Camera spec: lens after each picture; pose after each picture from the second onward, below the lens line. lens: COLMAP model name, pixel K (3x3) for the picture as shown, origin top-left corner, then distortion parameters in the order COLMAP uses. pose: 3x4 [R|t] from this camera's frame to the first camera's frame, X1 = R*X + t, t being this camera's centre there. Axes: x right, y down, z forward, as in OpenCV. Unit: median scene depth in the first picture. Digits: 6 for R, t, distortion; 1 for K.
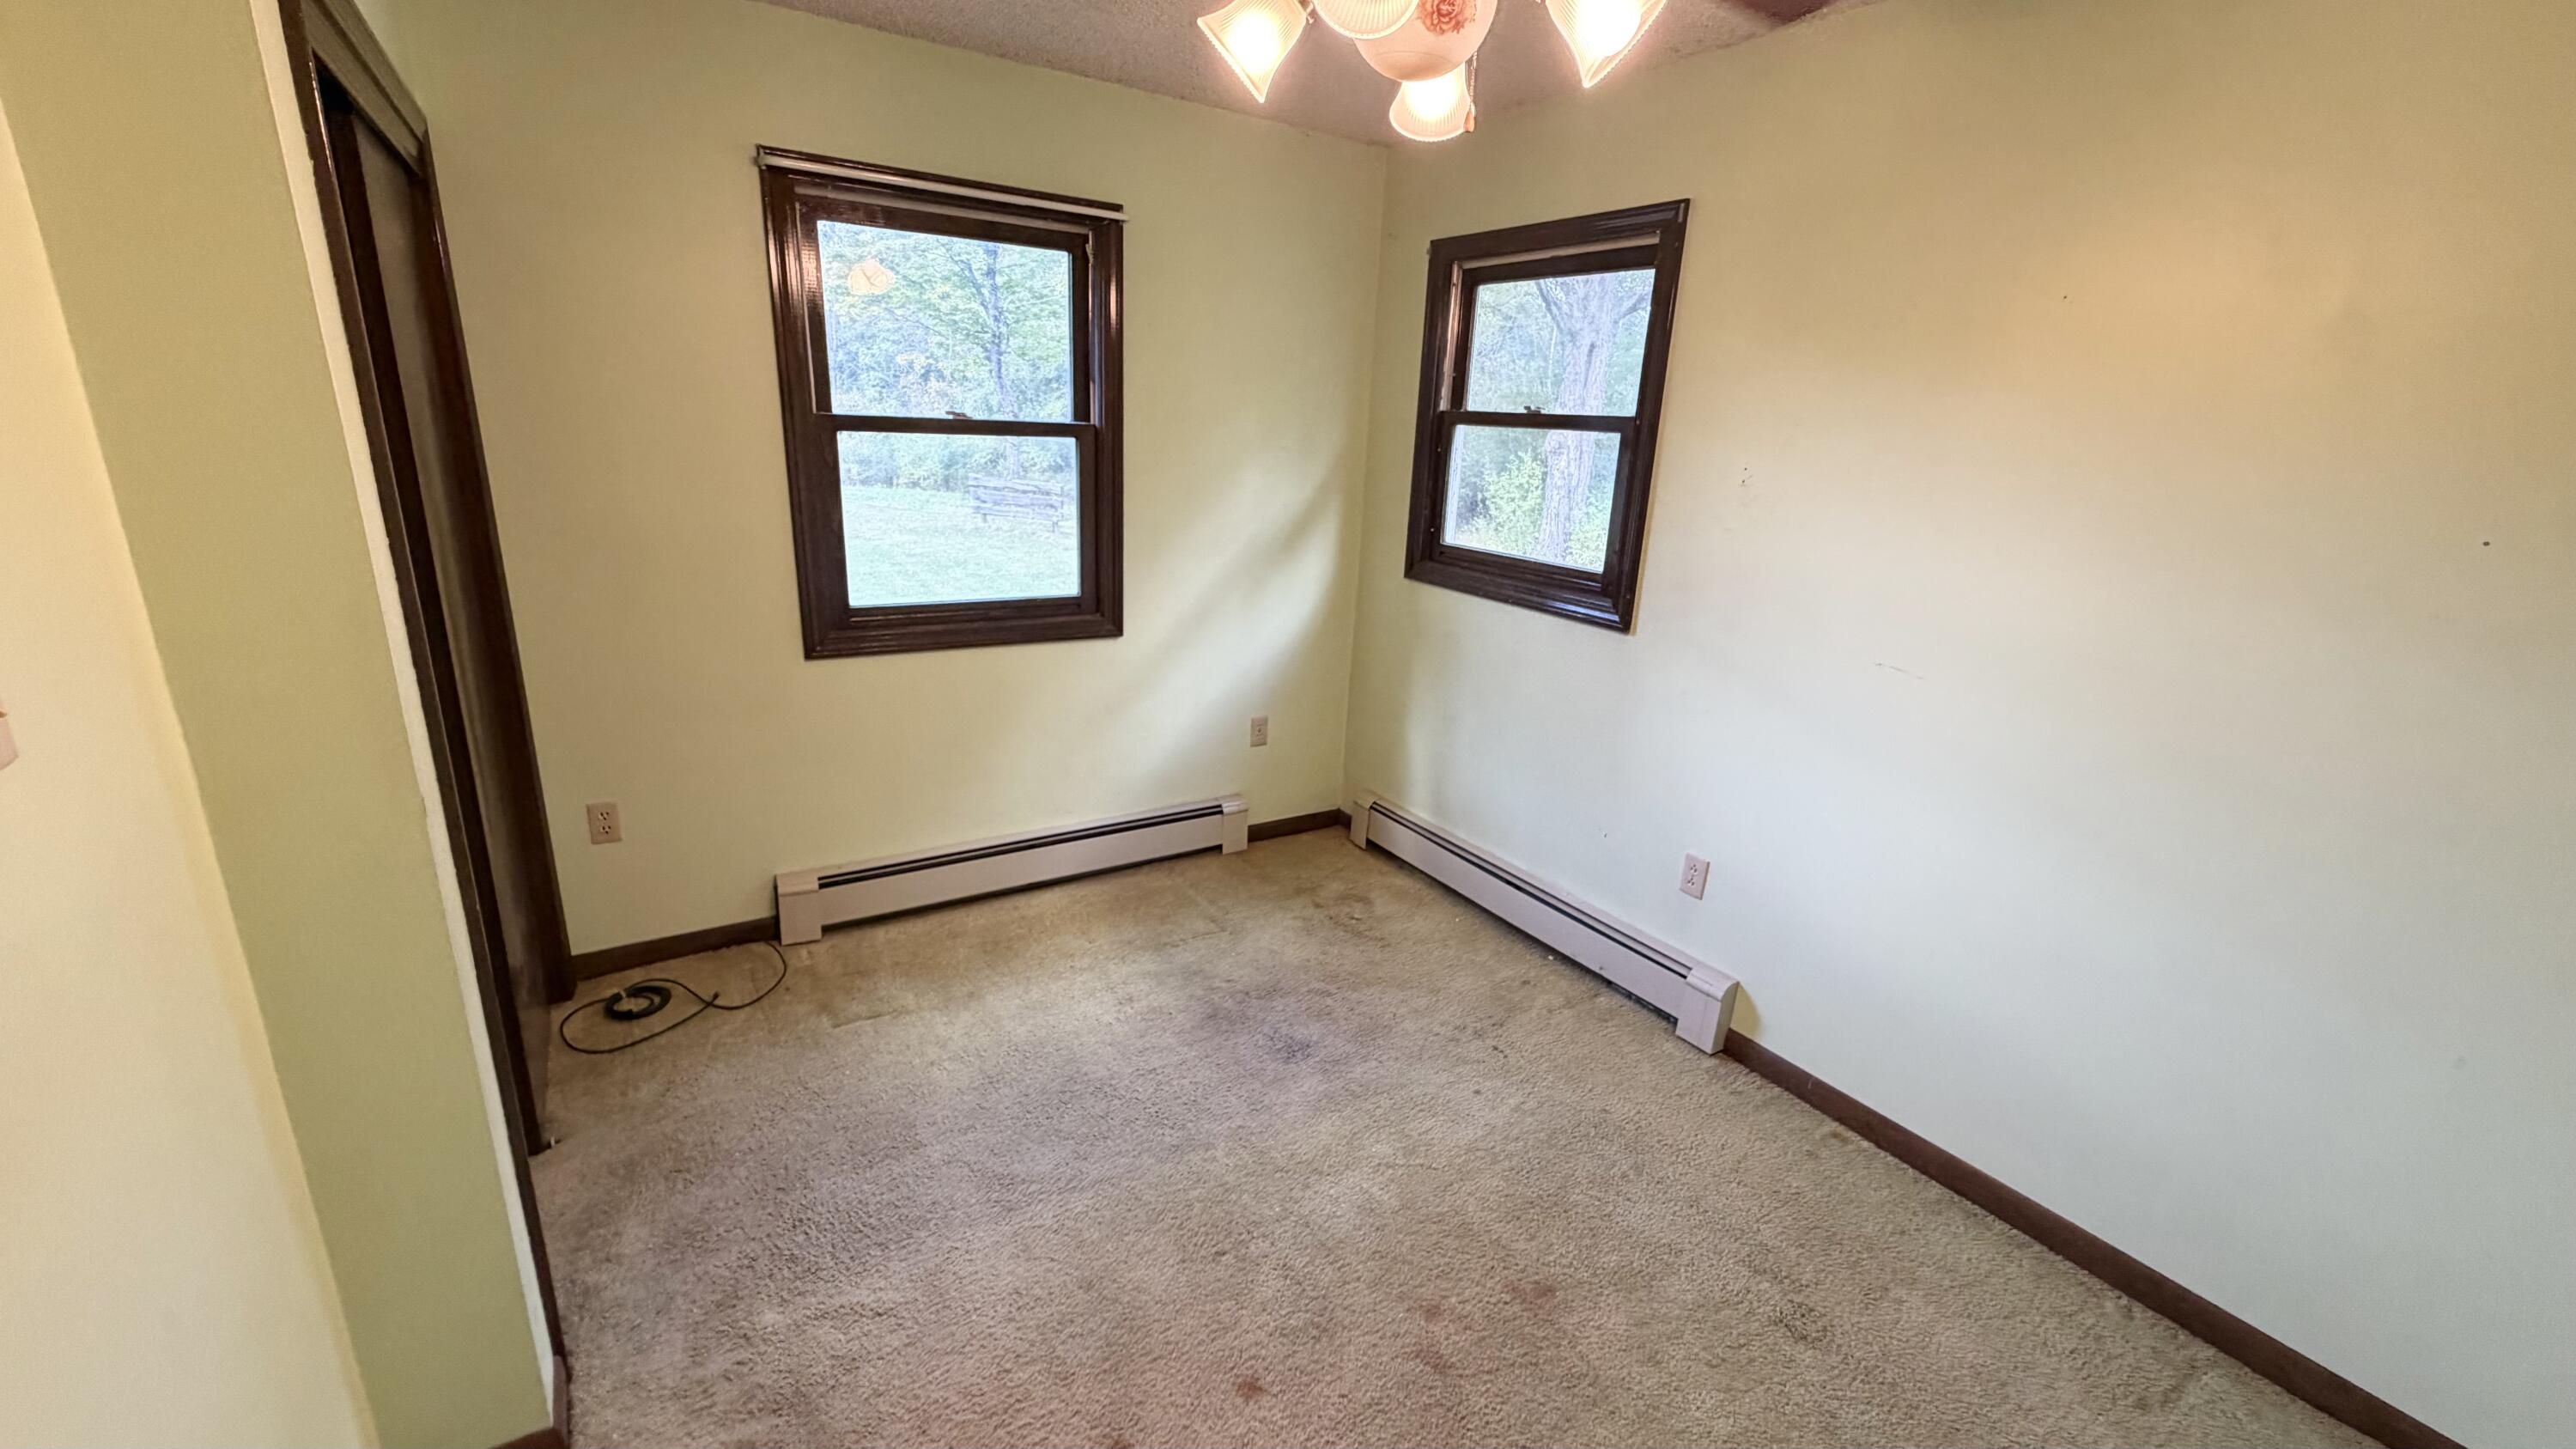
lens RADIAL K [[1038.0, 0, 1280.8], [0, 1038.0, 736.8], [0, 0, 1]] dist [0.003034, -0.000224]
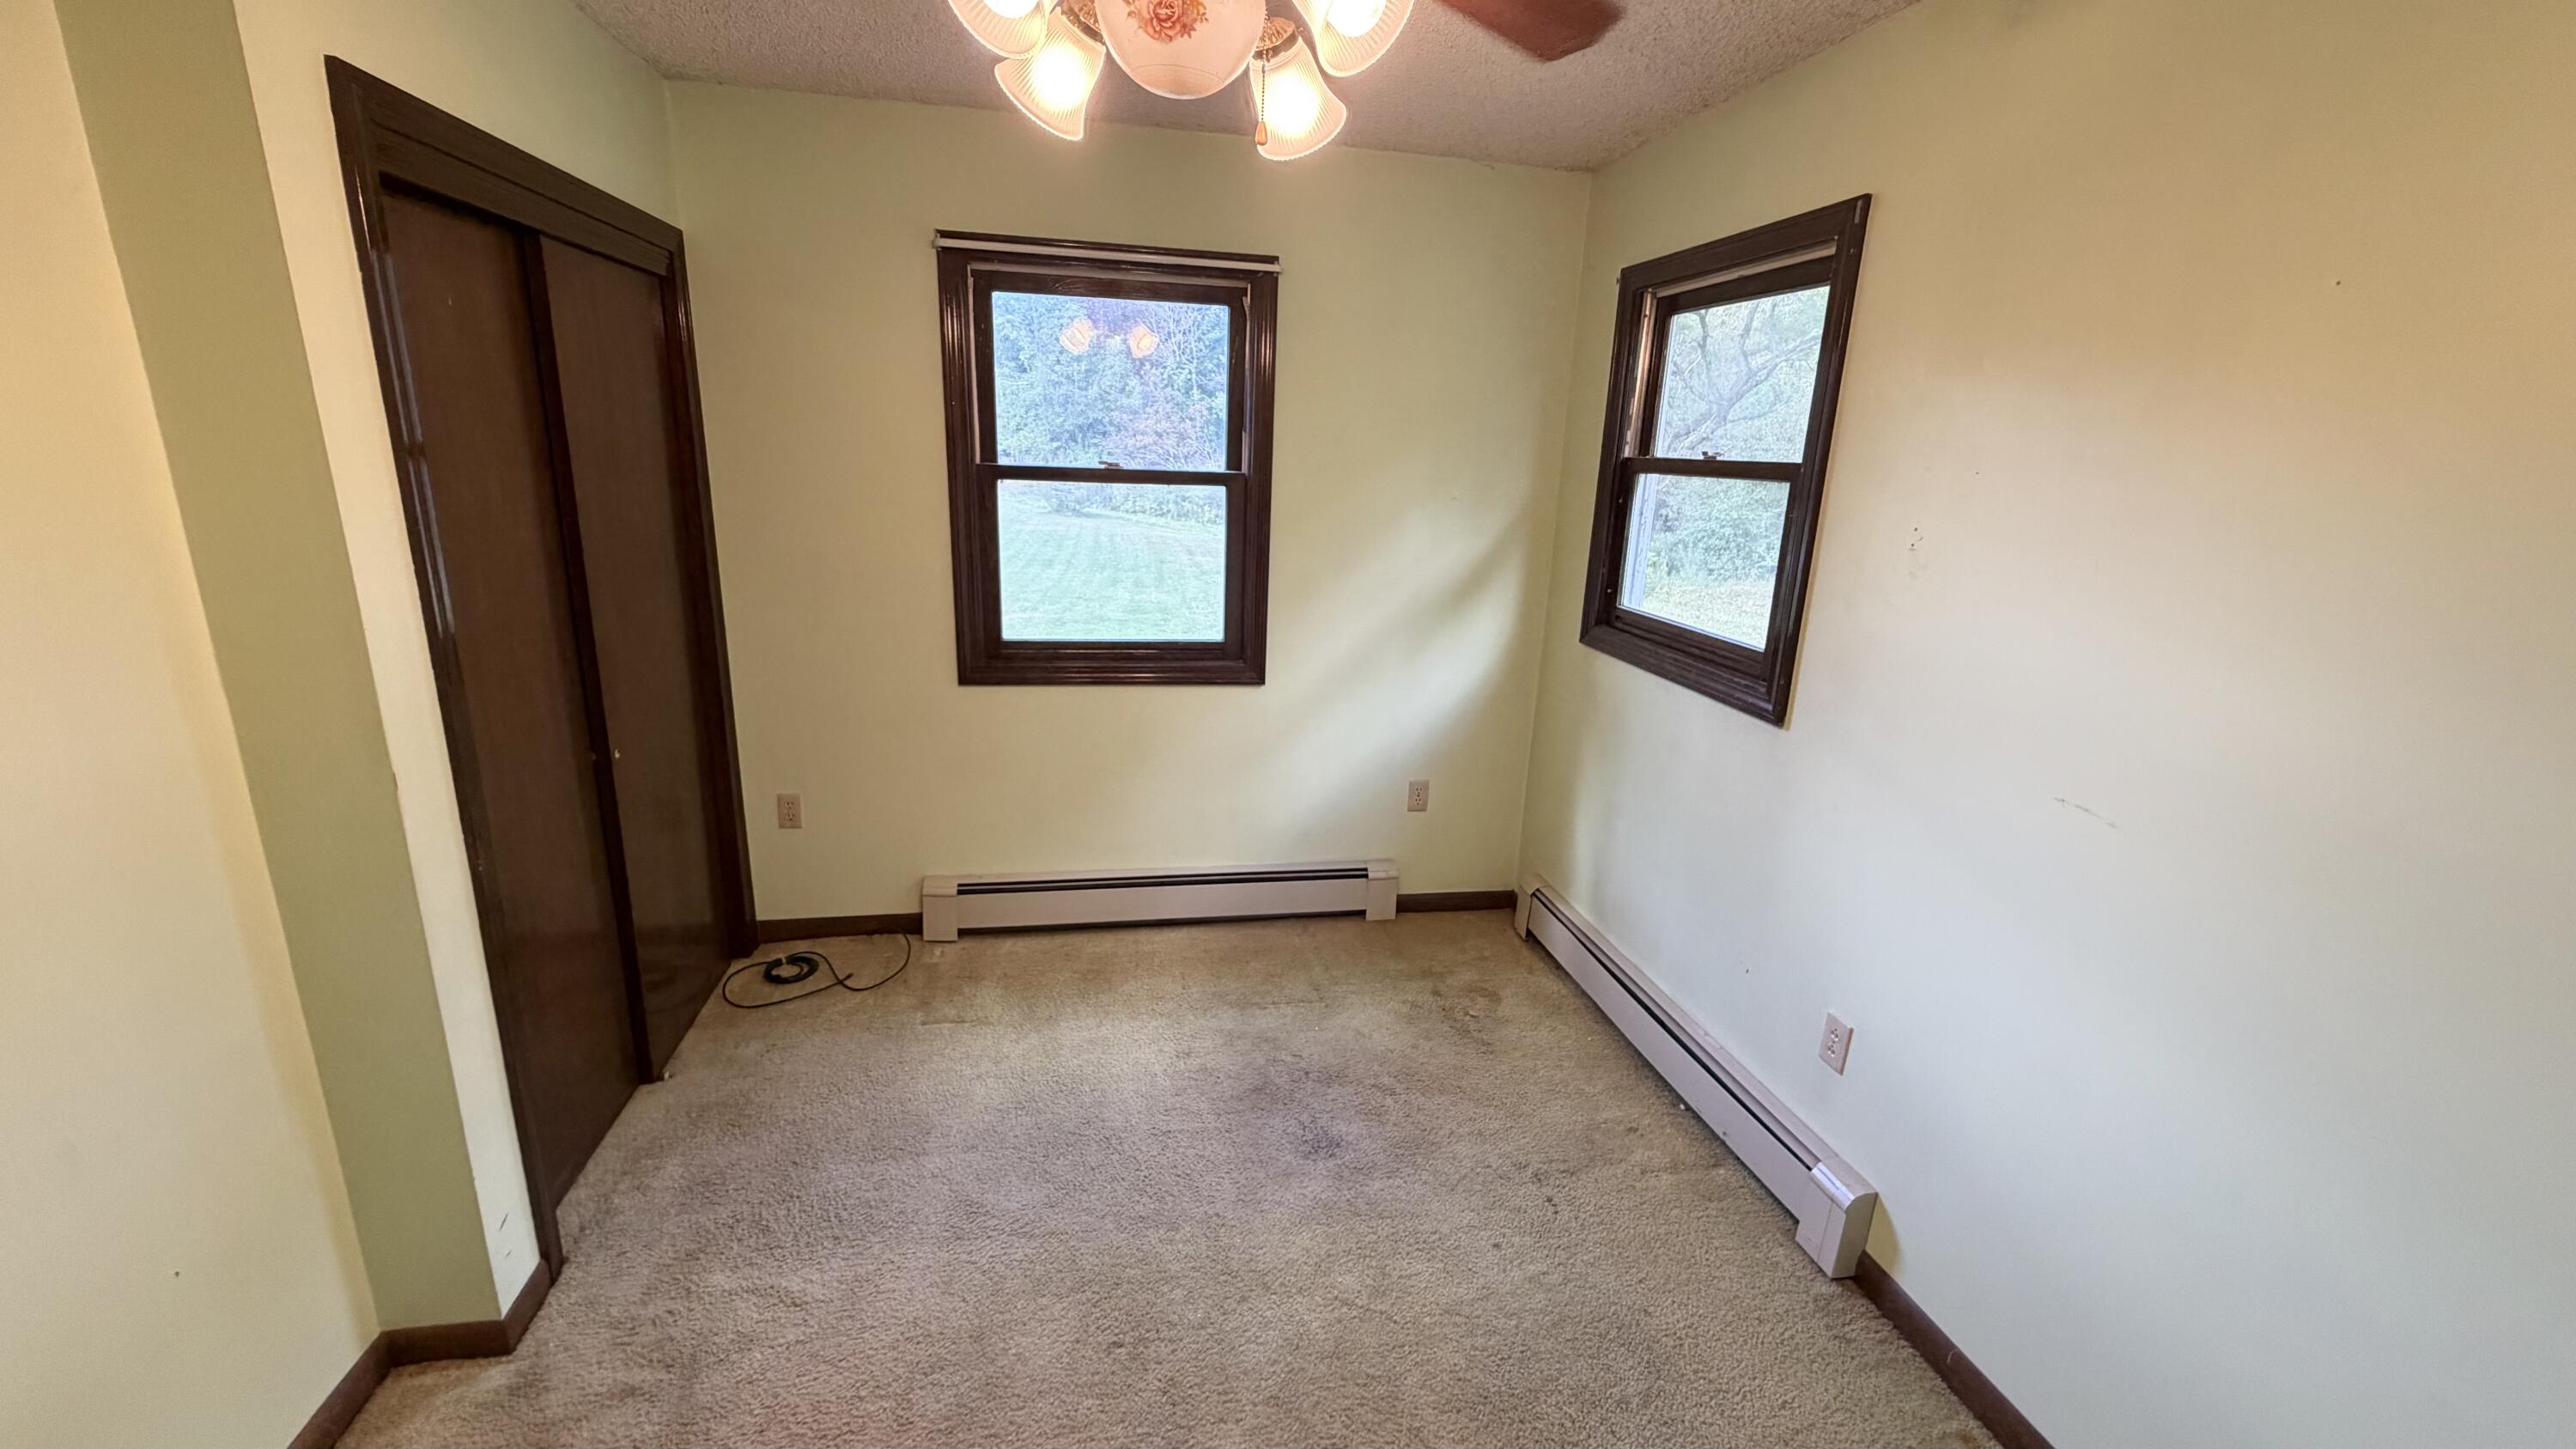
lens RADIAL K [[1038.0, 0, 1271.1], [0, 1038.0, 733.1], [0, 0, 1]] dist [0.003034, -0.000224]
pose [[0.927039, 0.090203, -0.363953, 0.265151], [-0.107364, 0.993849, -0.027154, -0.030183], [0.359265, 0.064248, 0.931021, 0.102593]]
